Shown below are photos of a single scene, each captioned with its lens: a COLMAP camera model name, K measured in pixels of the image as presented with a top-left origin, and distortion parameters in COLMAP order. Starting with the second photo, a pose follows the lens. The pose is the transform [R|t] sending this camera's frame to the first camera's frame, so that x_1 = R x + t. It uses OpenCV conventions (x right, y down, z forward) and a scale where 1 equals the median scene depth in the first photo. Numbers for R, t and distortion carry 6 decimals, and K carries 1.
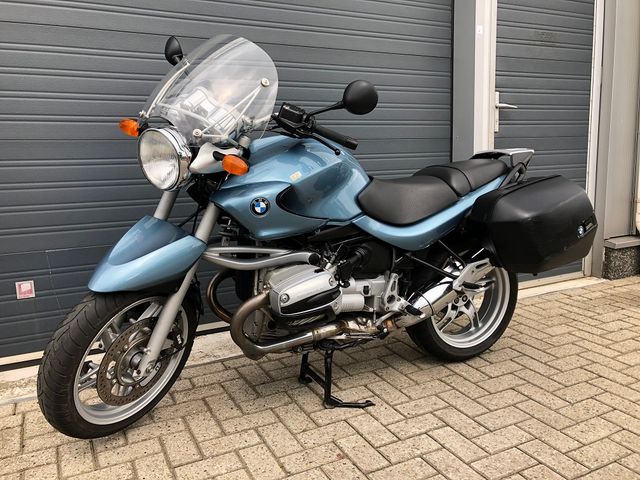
lens RADIAL K [[524.9, 0, 319.7], [0, 524.9, 238.5], [0, 0, 1]] dist [0.018788, -0.001589]
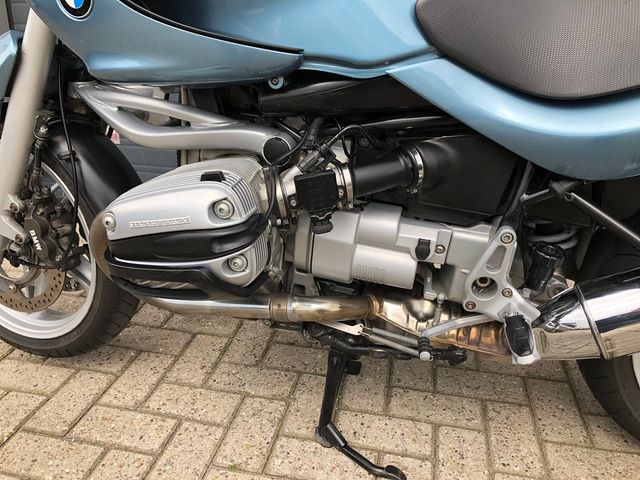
lens RADIAL K [[524.9, 0, 319.5], [0, 524.9, 243.1], [0, 0, 1]] dist [0.018788, -0.001589]
pose [[0.777869, 0.271387, -0.566805, 0.260968], [-0.133168, 0.952646, 0.273372, -0.010381], [0.614154, -0.137168, 0.777174, 0.619826]]
